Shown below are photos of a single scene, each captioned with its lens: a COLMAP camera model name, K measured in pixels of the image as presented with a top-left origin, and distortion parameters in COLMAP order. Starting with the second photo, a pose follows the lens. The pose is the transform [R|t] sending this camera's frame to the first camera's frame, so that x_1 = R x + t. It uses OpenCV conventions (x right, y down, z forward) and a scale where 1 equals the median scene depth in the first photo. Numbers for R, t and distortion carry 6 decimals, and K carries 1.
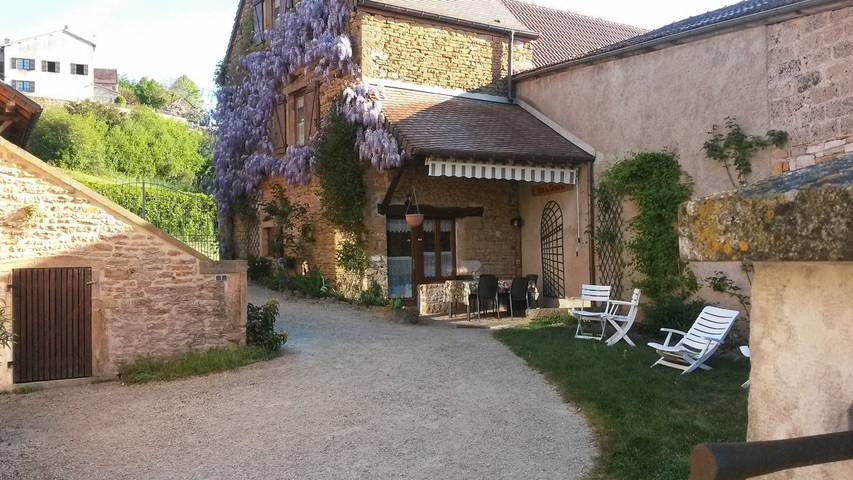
lens RADIAL K [[765.9, 0, 426.5], [0, 765.9, 240.0], [0, 0, 1]] dist [0.038014, -0.010224]
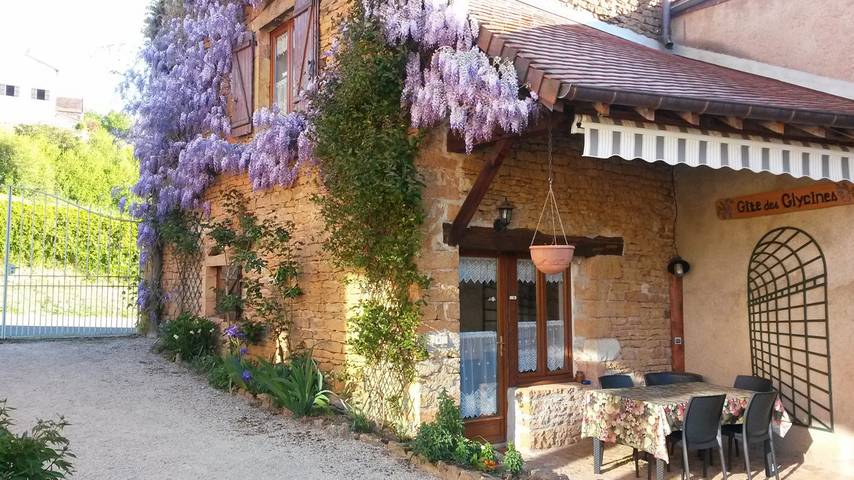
lens RADIAL K [[766.8, 0, 427.0], [0, 766.8, 240.0], [0, 0, 1]] dist [0.038014, -0.010224]
pose [[0.998895, 0.023630, 0.040613, -0.086652], [-0.021465, 0.998366, -0.052954, -0.010634], [-0.041798, 0.052024, 0.997771, 0.493968]]
